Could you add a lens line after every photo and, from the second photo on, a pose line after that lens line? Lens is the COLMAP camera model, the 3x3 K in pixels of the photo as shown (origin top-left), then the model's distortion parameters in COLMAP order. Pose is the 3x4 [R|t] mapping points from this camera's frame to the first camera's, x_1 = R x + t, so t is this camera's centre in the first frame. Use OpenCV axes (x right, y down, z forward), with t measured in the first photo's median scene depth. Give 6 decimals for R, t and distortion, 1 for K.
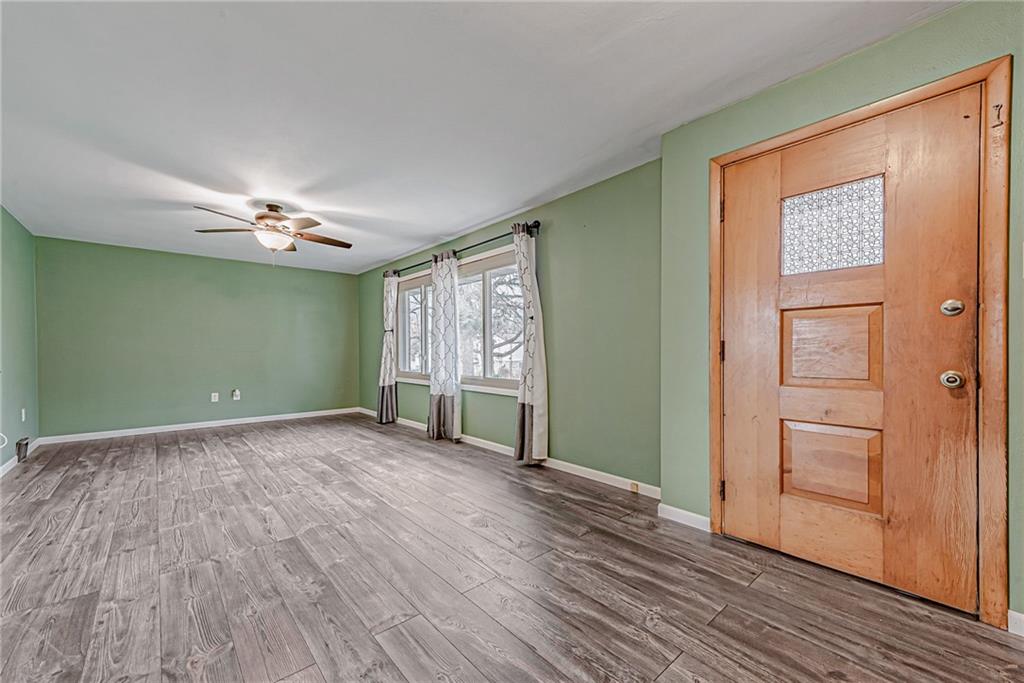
lens RADIAL K [[406.2, 0, 527.6], [0, 406.2, 354.1], [0, 0, 1]] dist [0.000491, -0.000193]
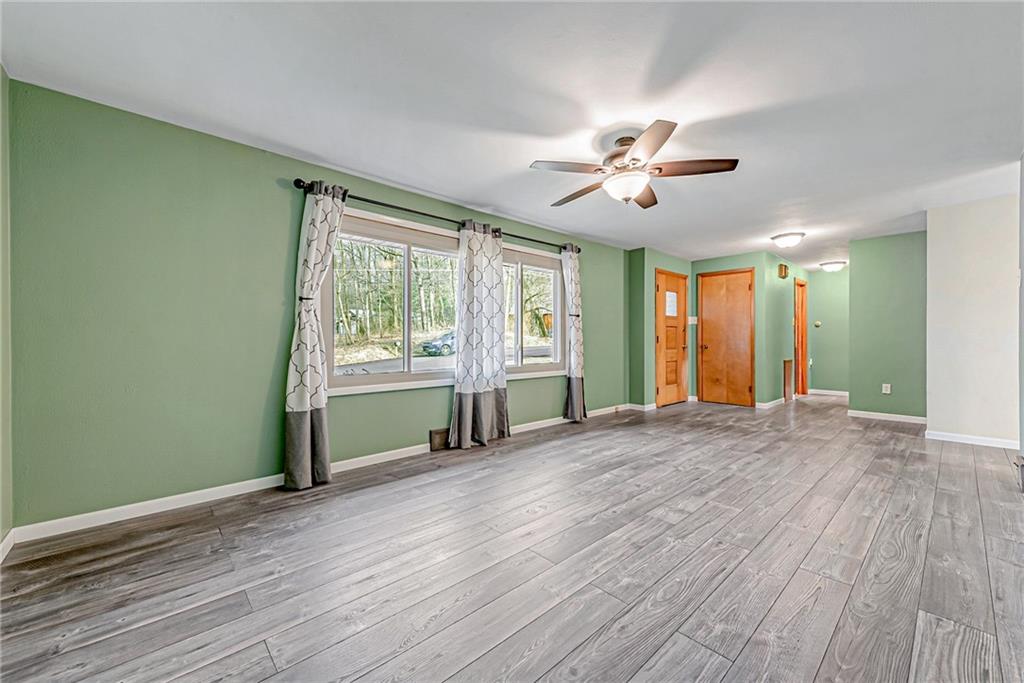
lens RADIAL K [[403.5, 0, 512.0], [0, 403.5, 341.5], [0, 0, 1]] dist [0.014010, 0.000088]
pose [[0.002726, -0.001808, 0.999995, -1.557542], [0.009493, 0.999953, 0.001782, -0.005206], [-0.999951, 0.009488, 0.002743, 1.386017]]
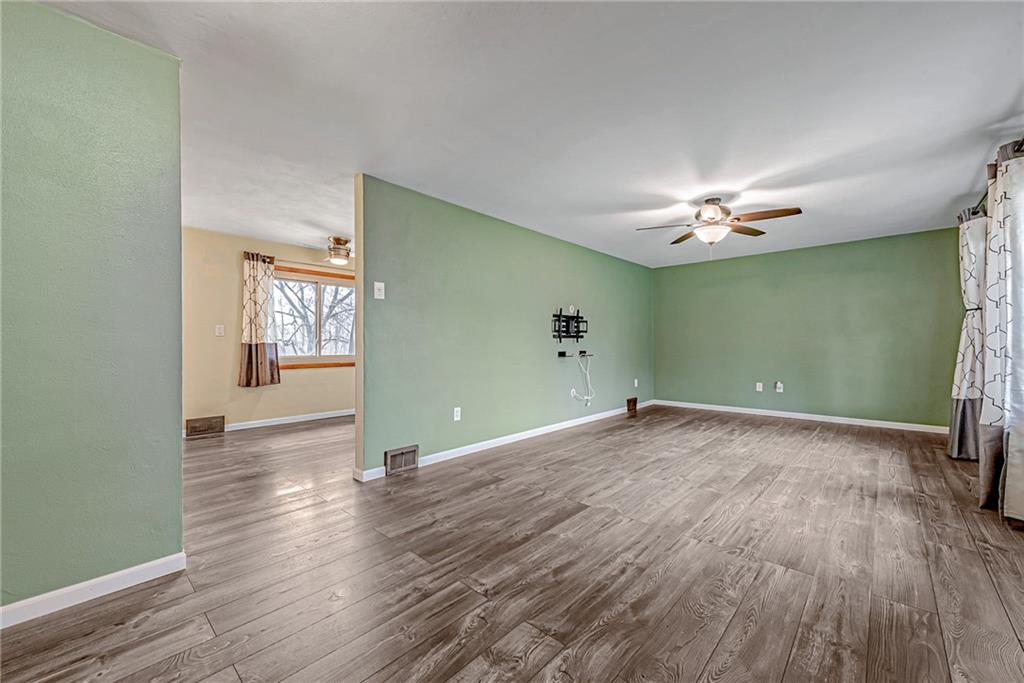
lens RADIAL K [[401.8, 0, 512.0], [0, 401.8, 341.5], [0, 0, 1]] dist [0.010853, -0.000257]
pose [[0.084609, -0.004240, -0.996405, 0.382158], [-0.005420, 0.999974, -0.004716, -0.005027], [0.996399, 0.005799, 0.084584, 0.484725]]
